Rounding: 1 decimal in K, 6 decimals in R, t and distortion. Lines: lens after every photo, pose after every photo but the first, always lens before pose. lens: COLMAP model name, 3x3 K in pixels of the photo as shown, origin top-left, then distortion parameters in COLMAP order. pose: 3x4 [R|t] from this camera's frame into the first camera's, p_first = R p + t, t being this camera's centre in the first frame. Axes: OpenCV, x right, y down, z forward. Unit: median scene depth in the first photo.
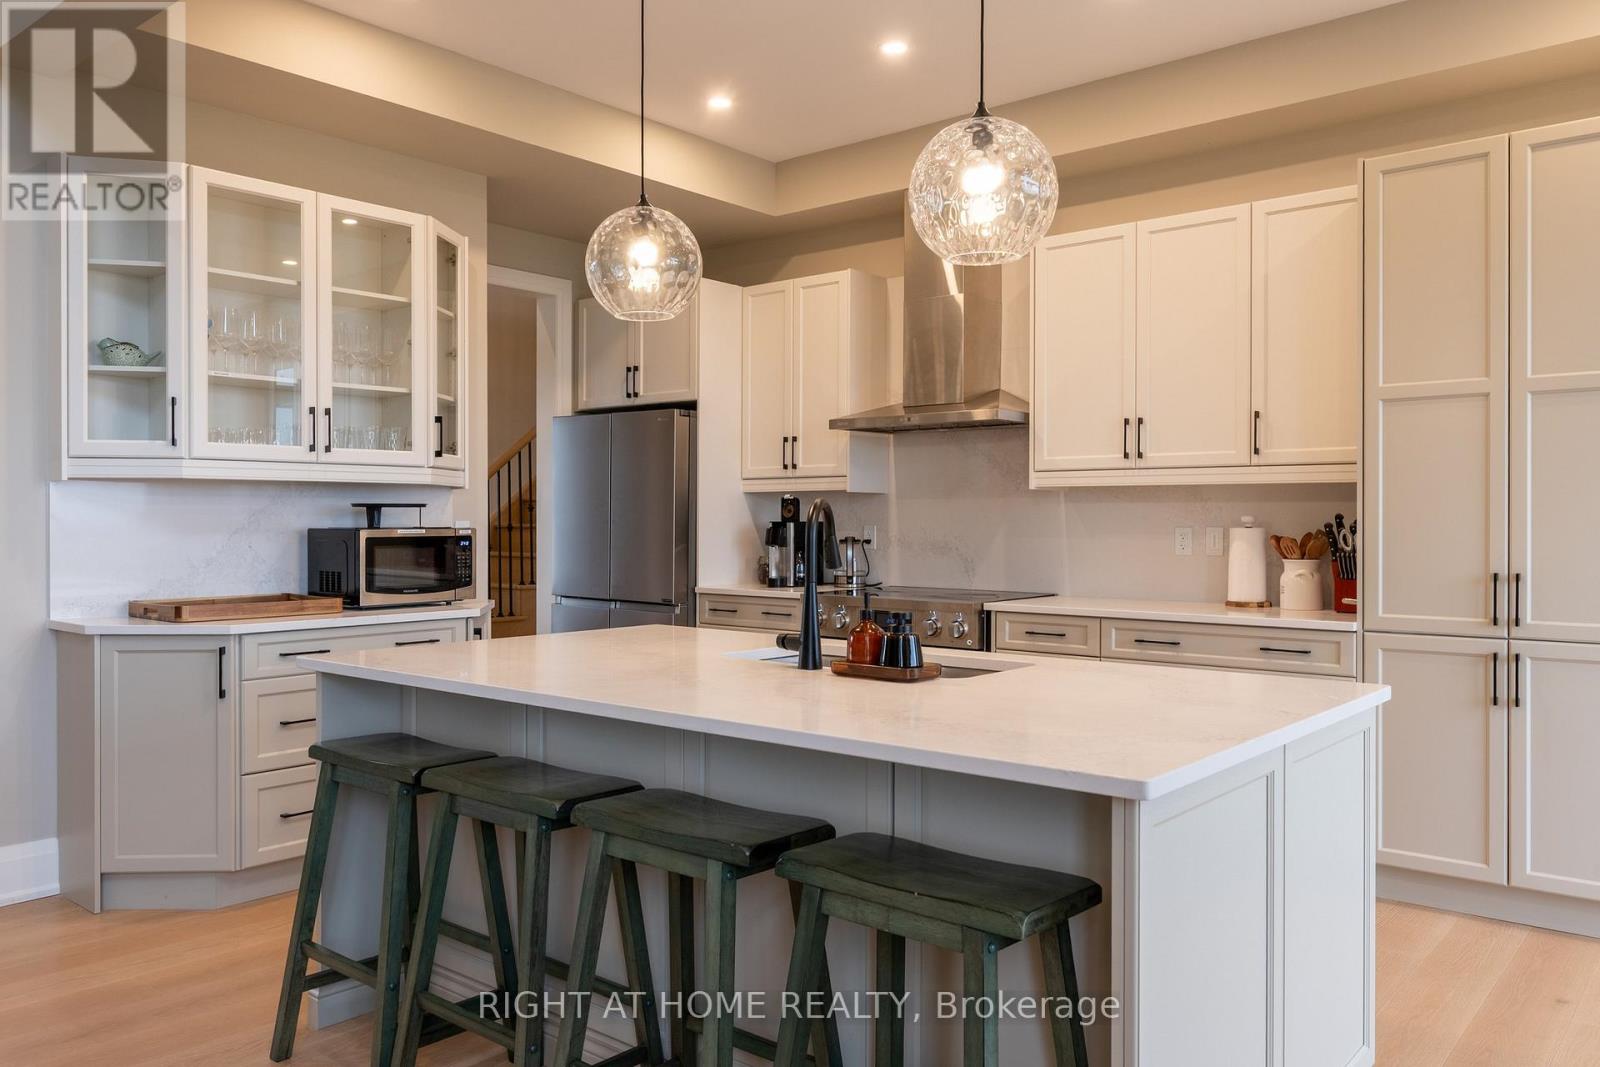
lens RADIAL K [[1189.9, 0, 804.6], [0, 1189.9, 522.2], [0, 0, 1]] dist [-0.003842, 0.000083]
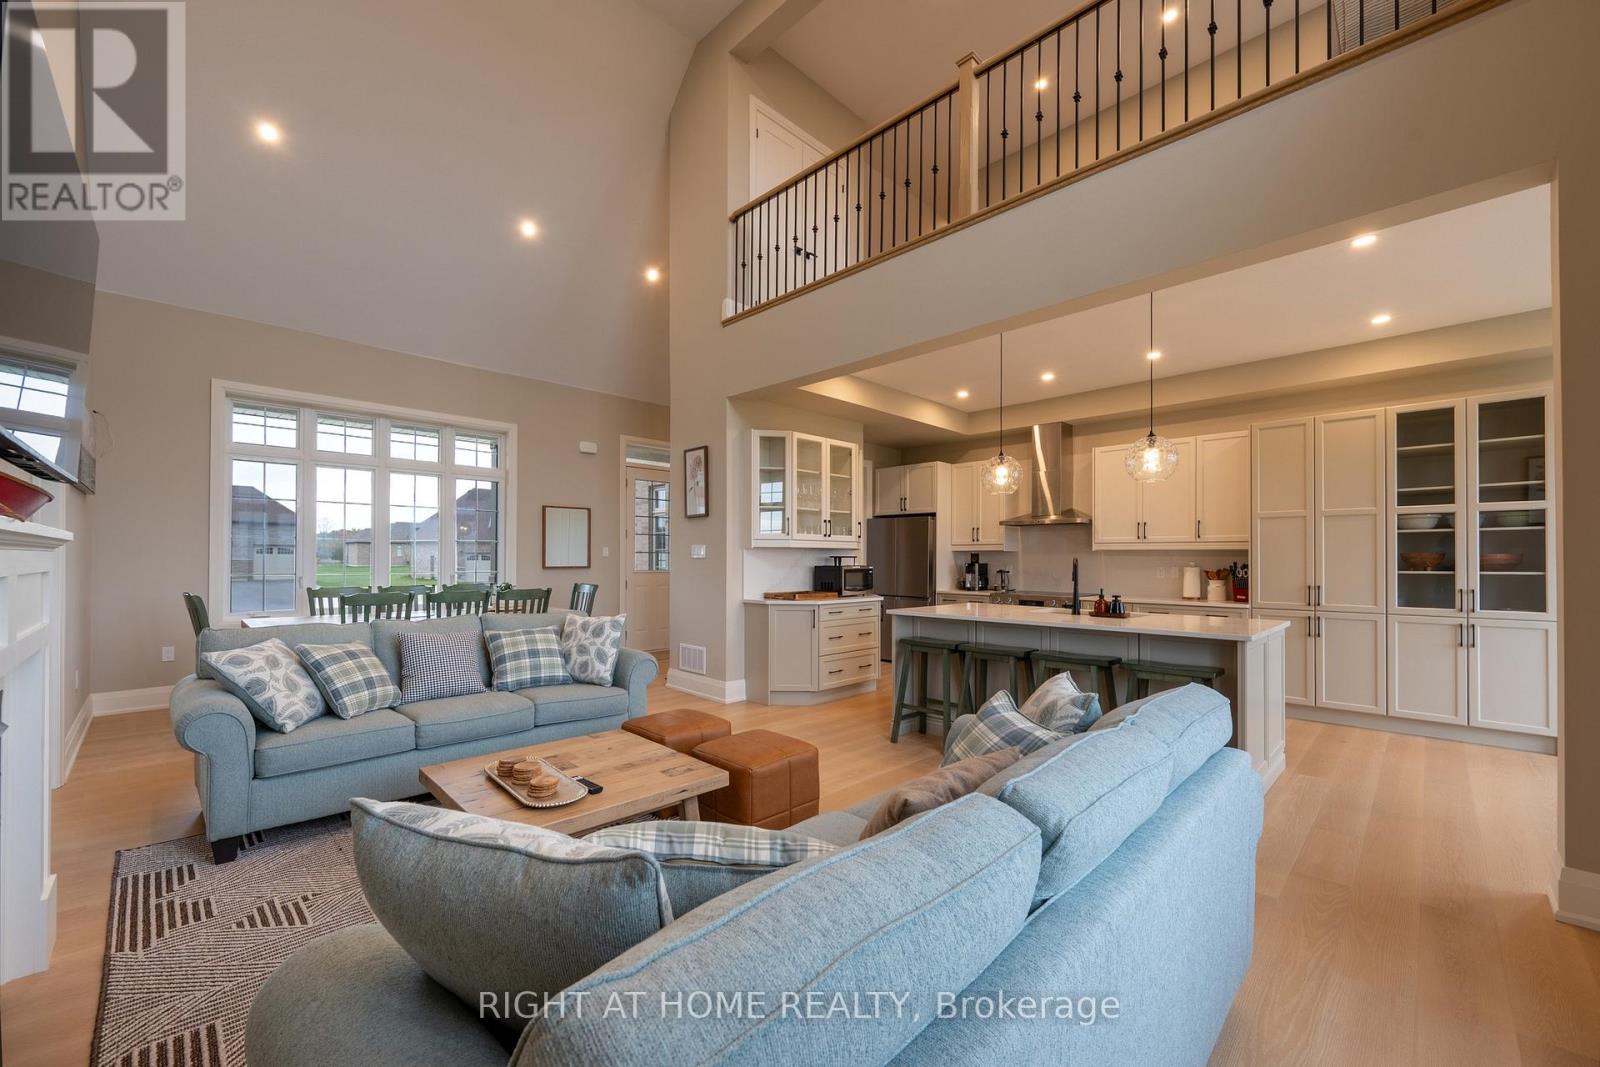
lens RADIAL K [[636.4, 0, 799.1], [0, 636.4, 556.8], [0, 0, 1]] dist [0.000072, 0.000156]
pose [[0.996263, 0.003360, -0.086312, -0.343267], [-0.003878, 0.999975, -0.005830, -0.006432], [0.086290, 0.006143, 0.996251, -0.404641]]
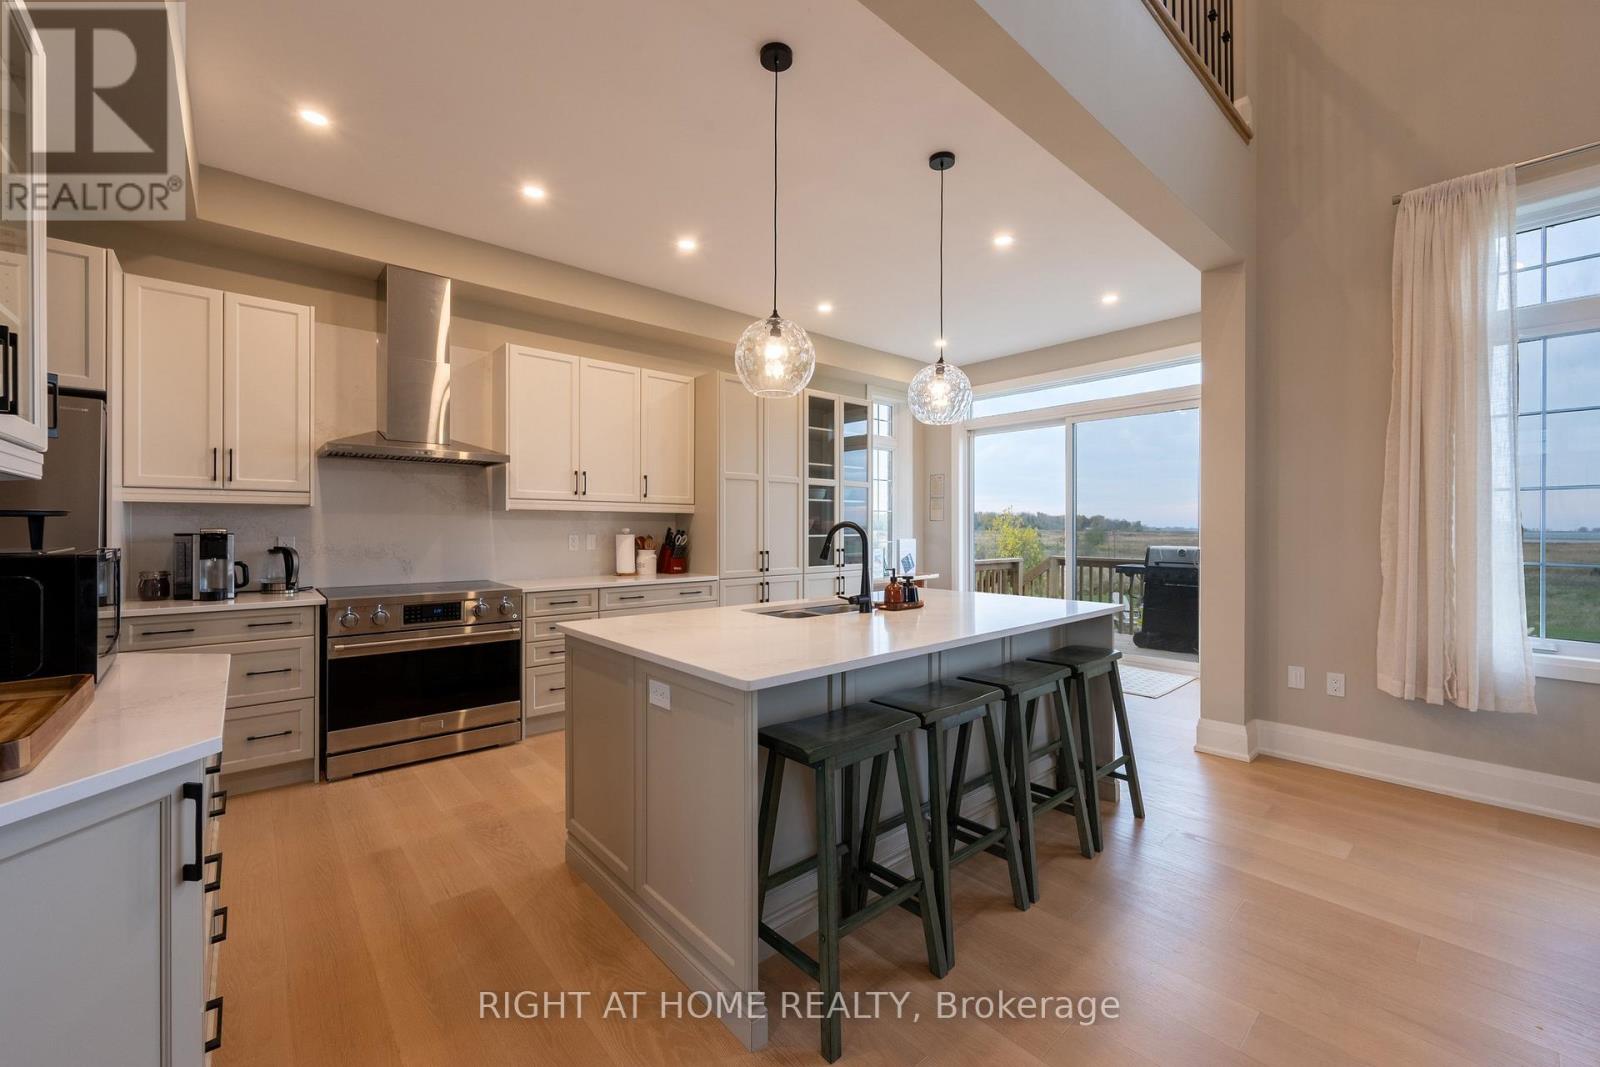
lens RADIAL K [[628.8, 0, 804.3], [0, 628.8, 528.1], [0, 0, 1]] dist [-0.000758, -0.000040]
pose [[0.146283, -0.001055, 0.989242, -0.623106], [0.000407, 0.999999, 0.001007, -0.007157], [-0.989243, 0.000256, 0.146283, 0.593676]]
